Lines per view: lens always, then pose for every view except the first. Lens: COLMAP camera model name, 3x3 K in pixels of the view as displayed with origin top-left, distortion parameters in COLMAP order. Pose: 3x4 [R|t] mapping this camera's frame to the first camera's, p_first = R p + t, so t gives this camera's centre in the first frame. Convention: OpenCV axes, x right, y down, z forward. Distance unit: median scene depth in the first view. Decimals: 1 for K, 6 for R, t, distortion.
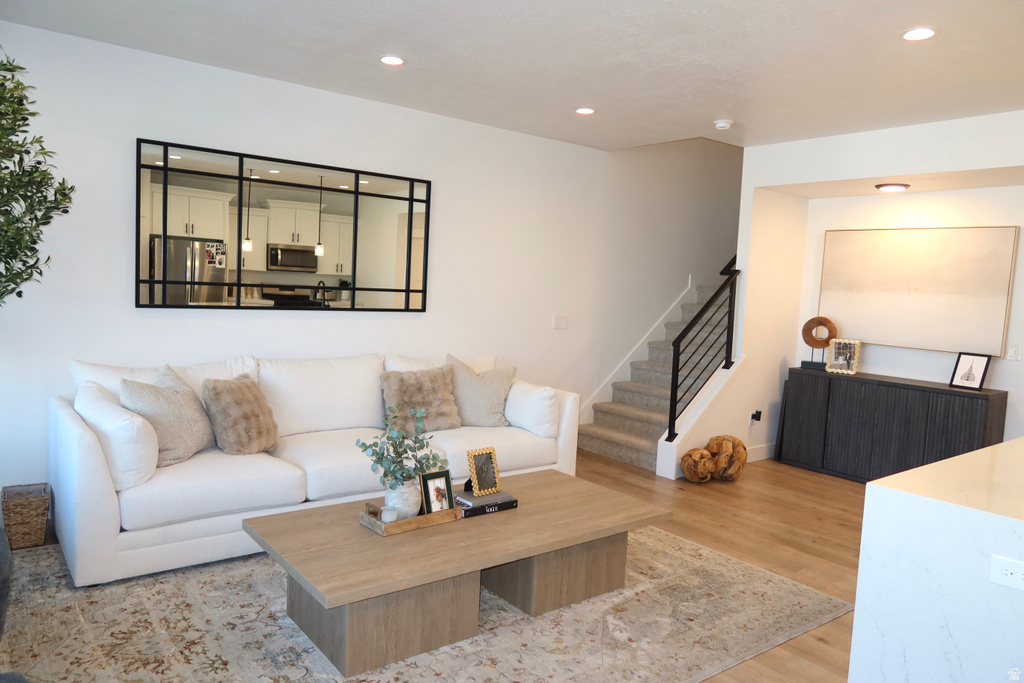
lens RADIAL K [[734.1, 0, 533.7], [0, 734.1, 353.5], [0, 0, 1]] dist [-0.028076, 0.000503]
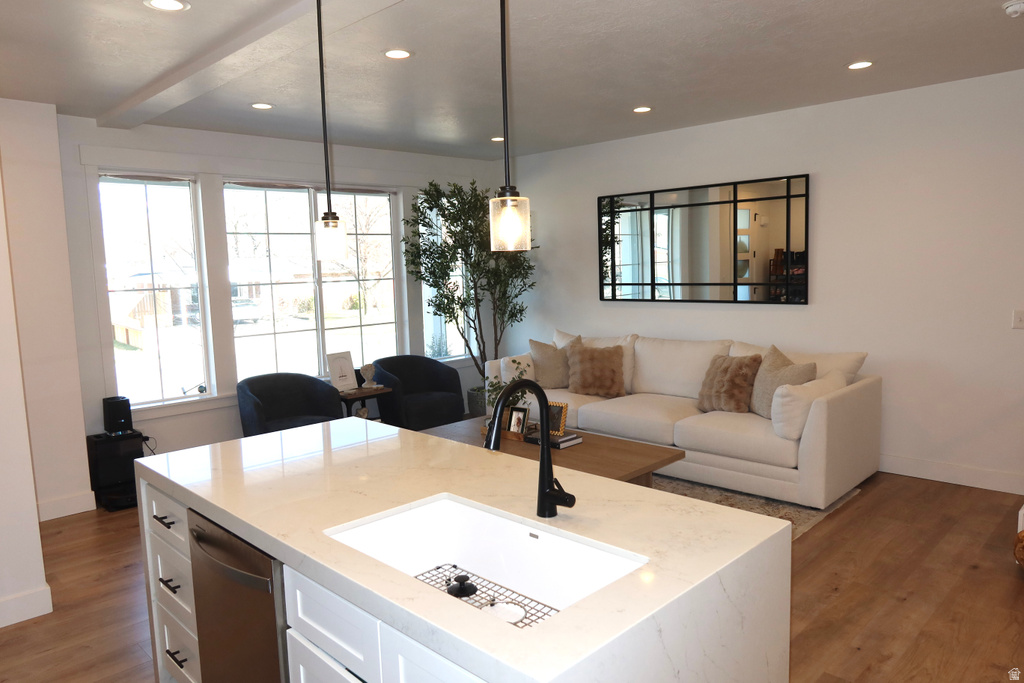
lens RADIAL K [[705.6, 0, 512.0], [0, 705.6, 341.5], [0, 0, 1]] dist [0.002770, -0.000687]
pose [[0.112766, 0.040295, -0.992804, 0.849403], [-0.070501, 0.996984, 0.032456, -0.009708], [0.991117, 0.066334, 0.115266, 0.542208]]
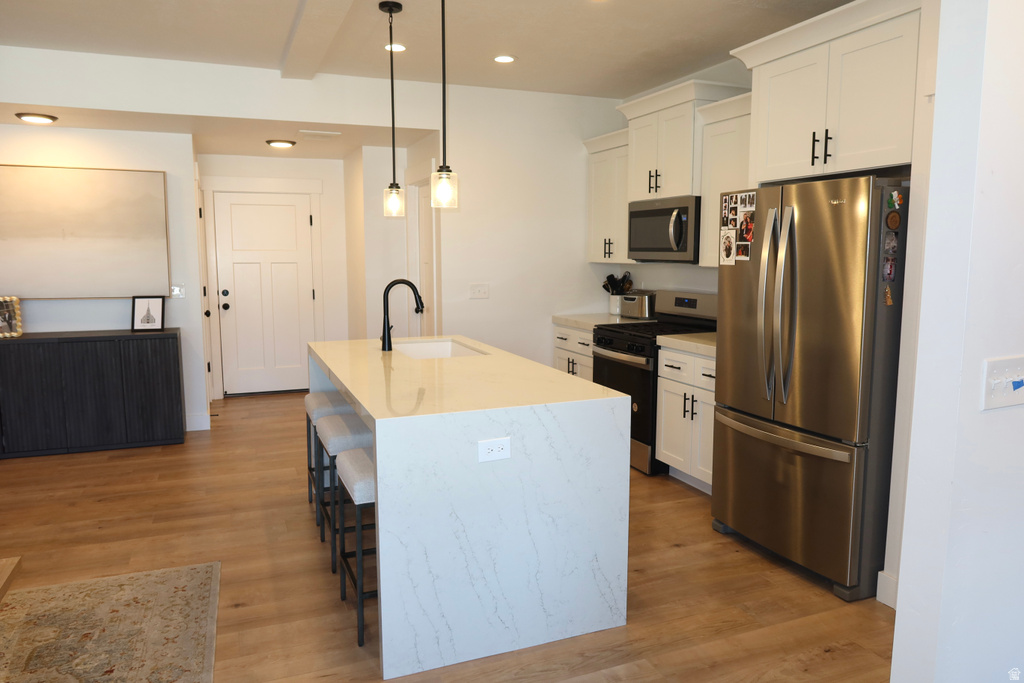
lens RADIAL K [[705.6, 0, 512.0], [0, 705.6, 341.5], [0, 0, 1]] dist [0.002770, -0.000687]
pose [[0.281002, -0.169448, 0.944630, -0.214506], [0.101628, 0.984009, 0.146281, -0.032476], [-0.954311, 0.054896, 0.293730, 0.237895]]
